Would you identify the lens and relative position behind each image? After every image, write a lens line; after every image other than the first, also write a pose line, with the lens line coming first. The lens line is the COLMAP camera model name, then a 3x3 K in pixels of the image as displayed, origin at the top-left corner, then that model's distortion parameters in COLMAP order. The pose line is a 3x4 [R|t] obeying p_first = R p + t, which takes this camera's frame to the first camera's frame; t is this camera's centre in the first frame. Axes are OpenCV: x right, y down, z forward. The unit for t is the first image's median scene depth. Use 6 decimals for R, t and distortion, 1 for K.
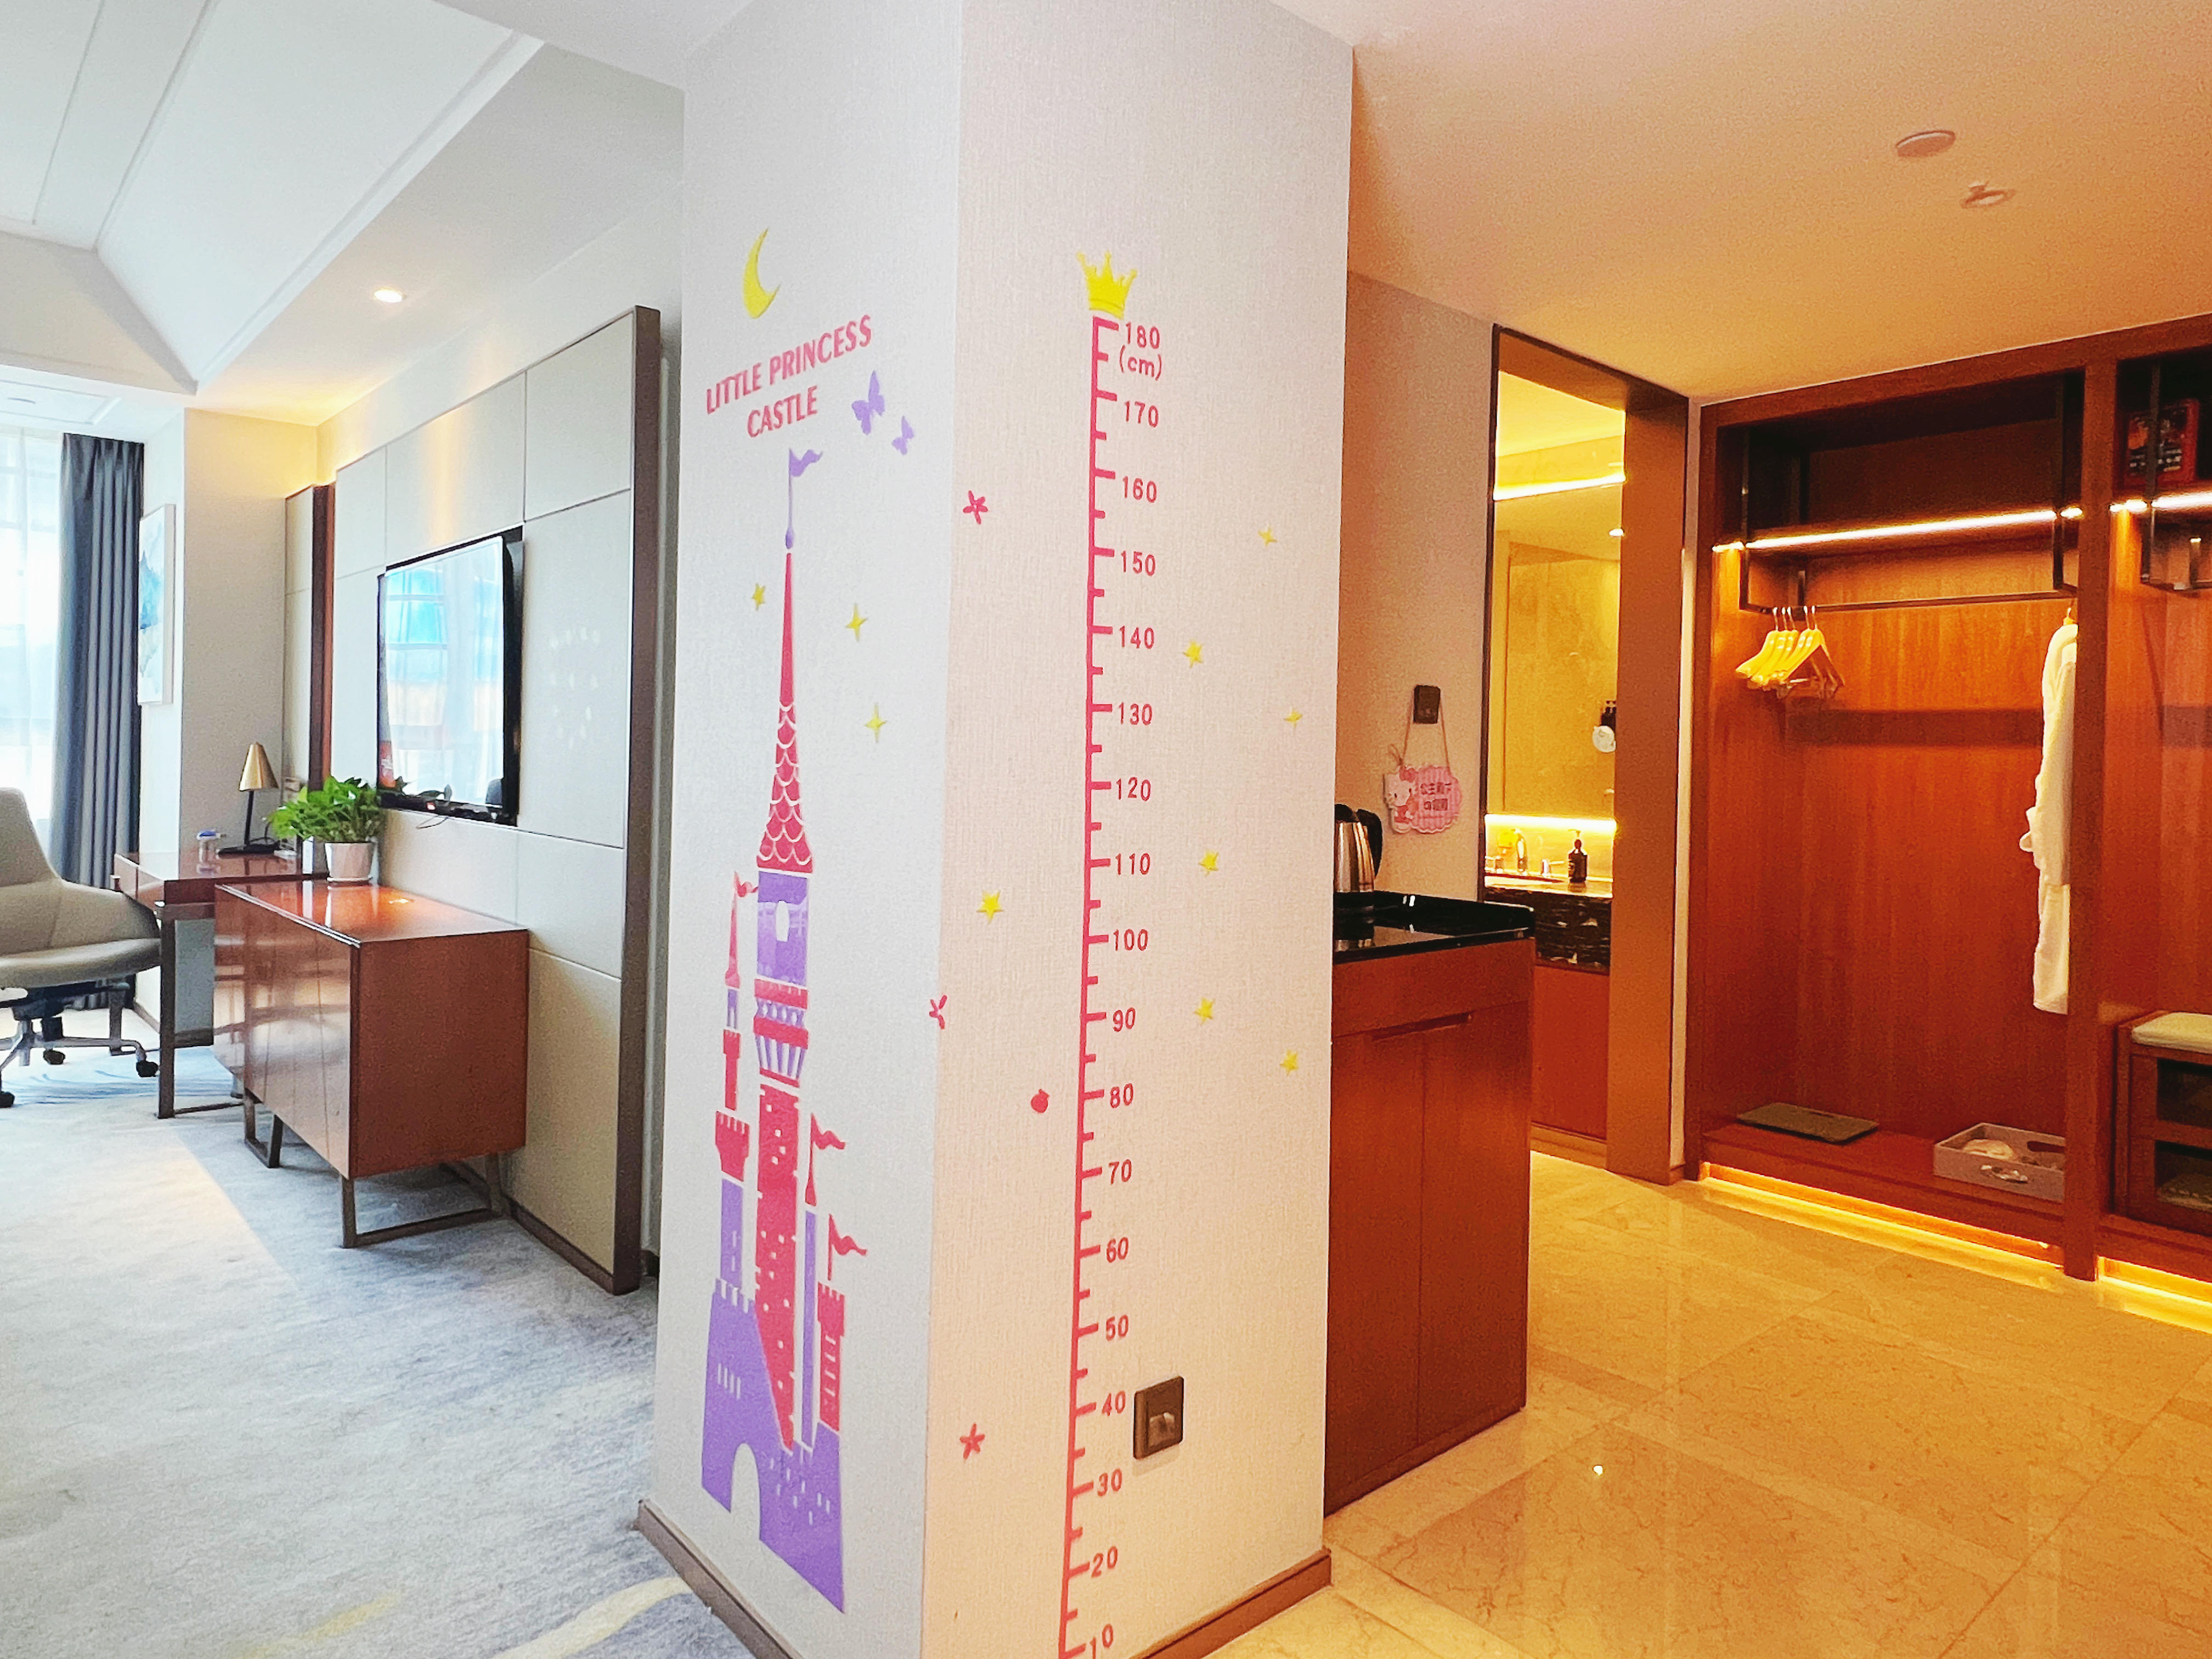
lens RADIAL K [[1398.6, 0, 1106.7], [0, 1398.6, 771.8], [0, 0, 1]] dist [0.031406, 0.000762]
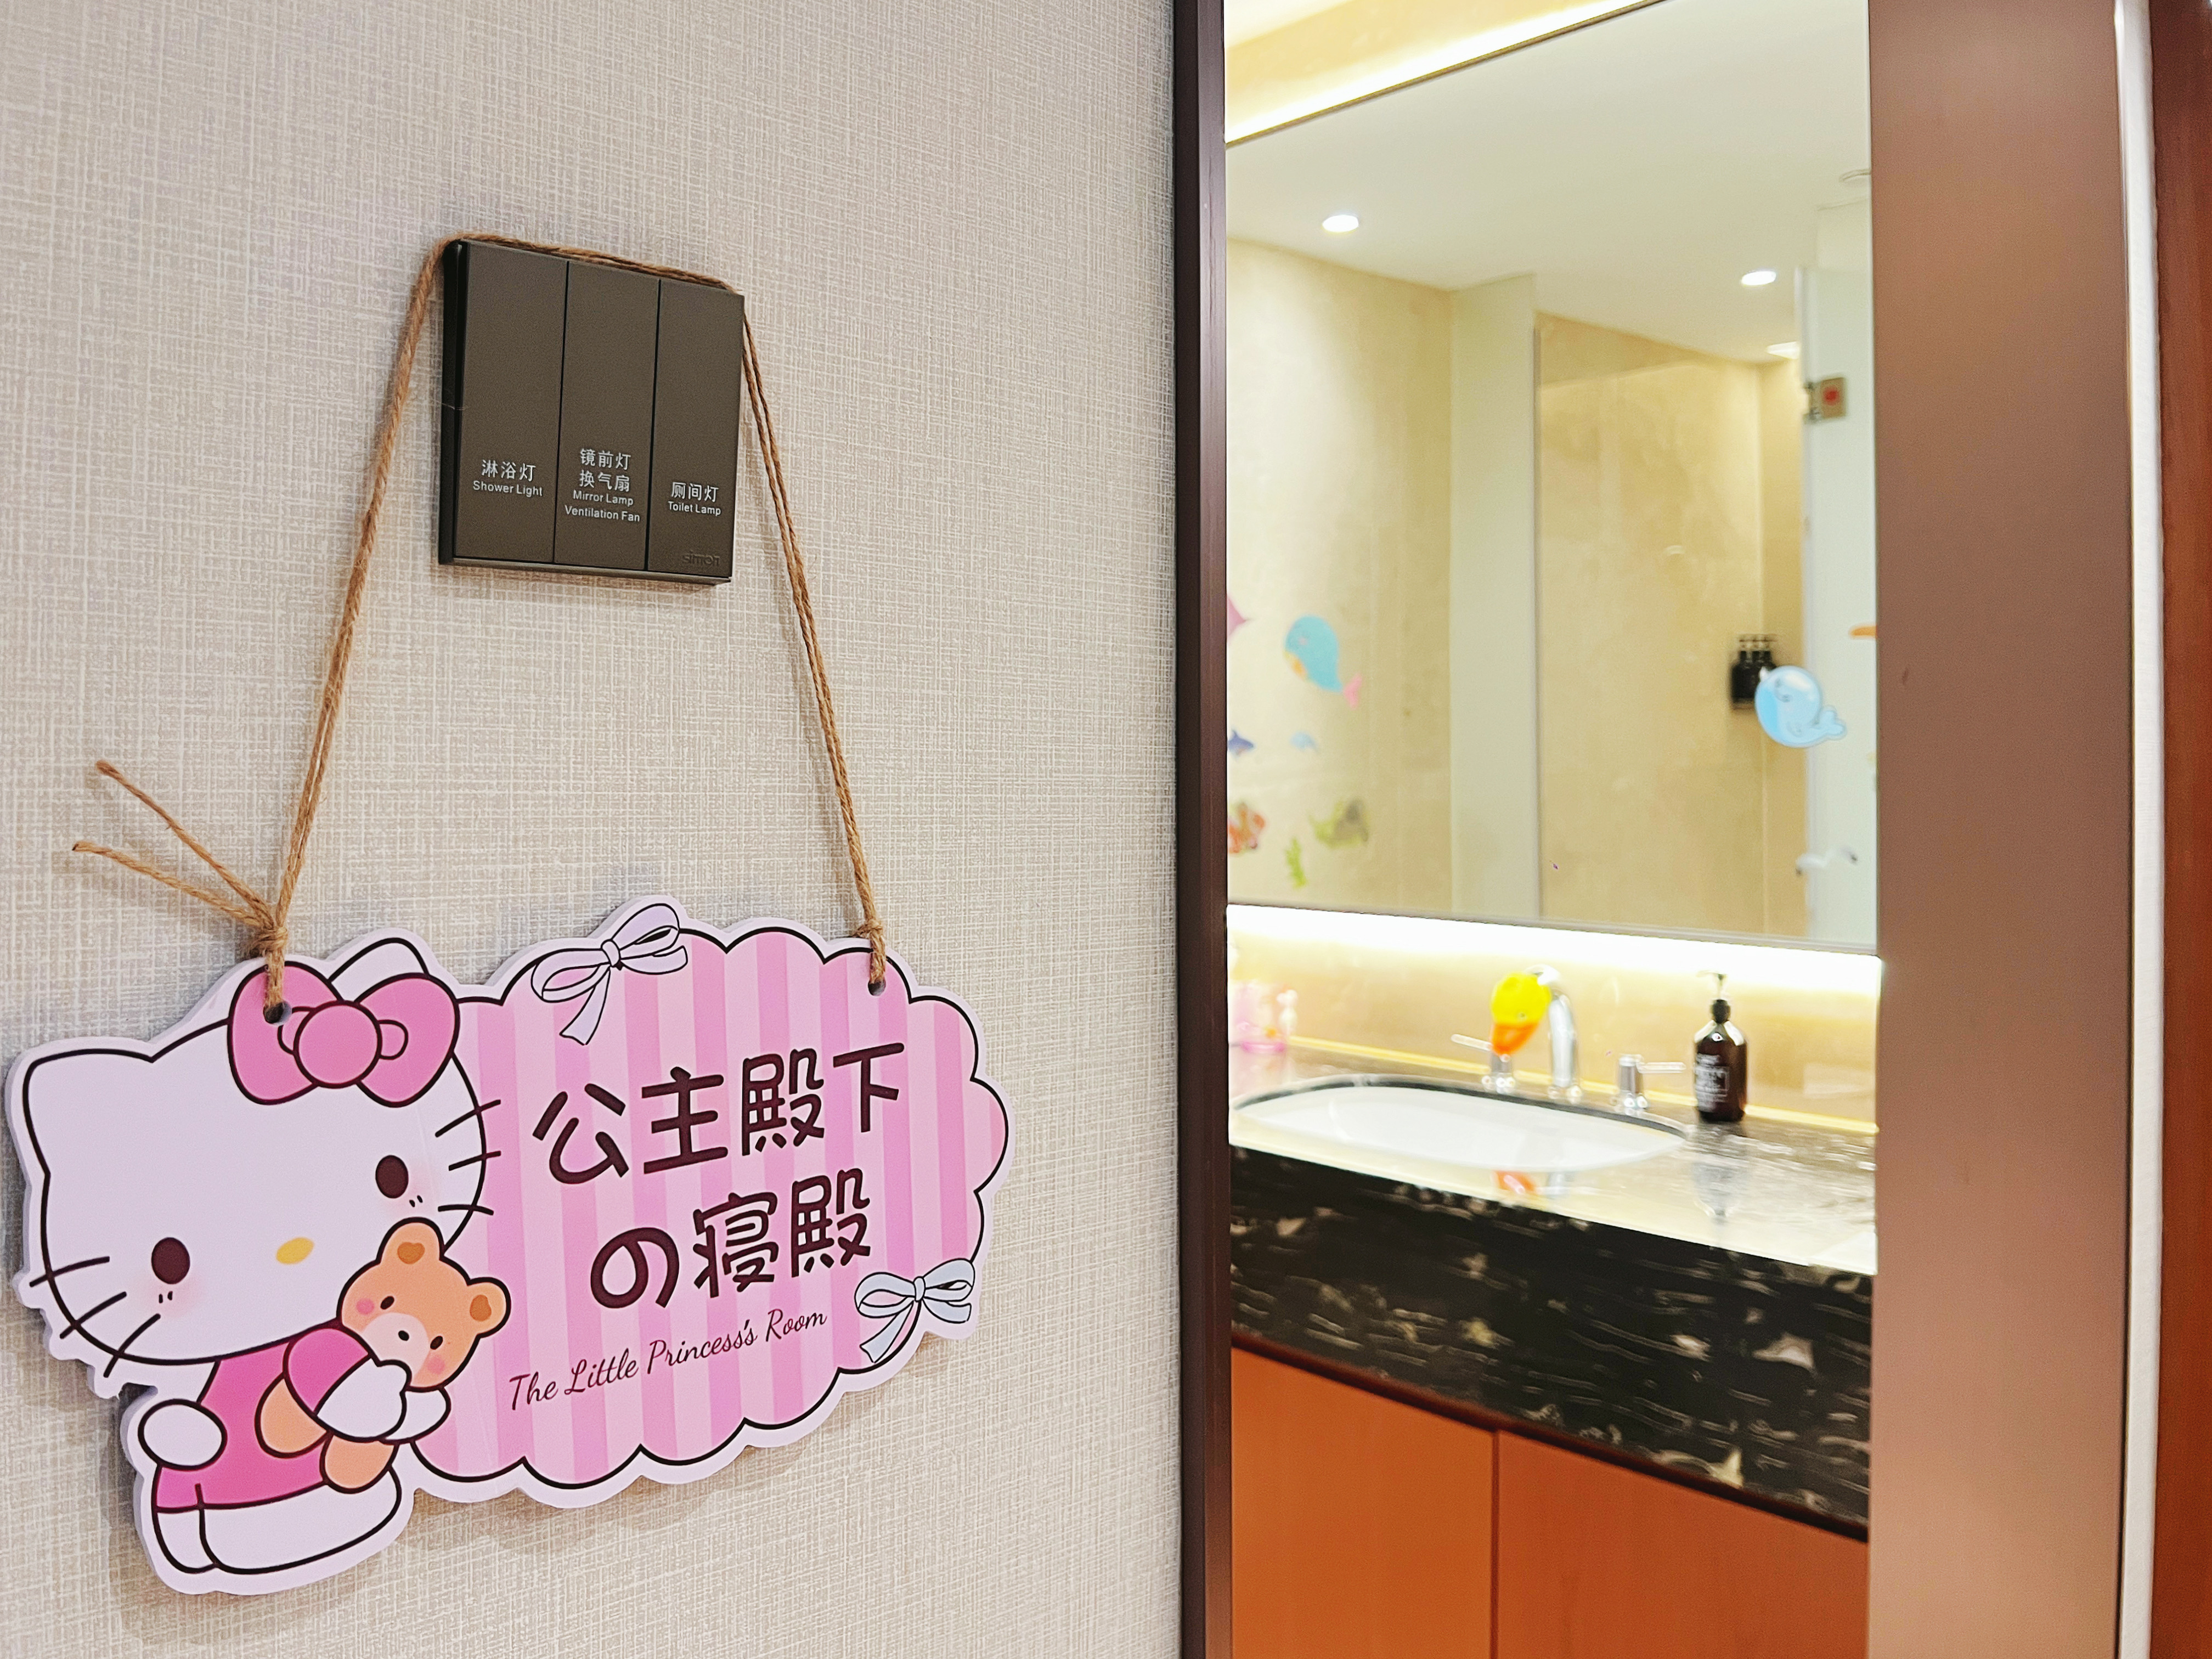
lens RADIAL K [[1799.7, 0, 1106.0], [0, 1799.7, 829.5], [0, 0, 1]] dist [-0.044219, -0.001339]
pose [[0.999223, -0.034690, 0.018724, 0.202486], [0.034178, 0.999051, 0.027000, -0.011892], [-0.019643, -0.026339, 0.999460, 0.641784]]
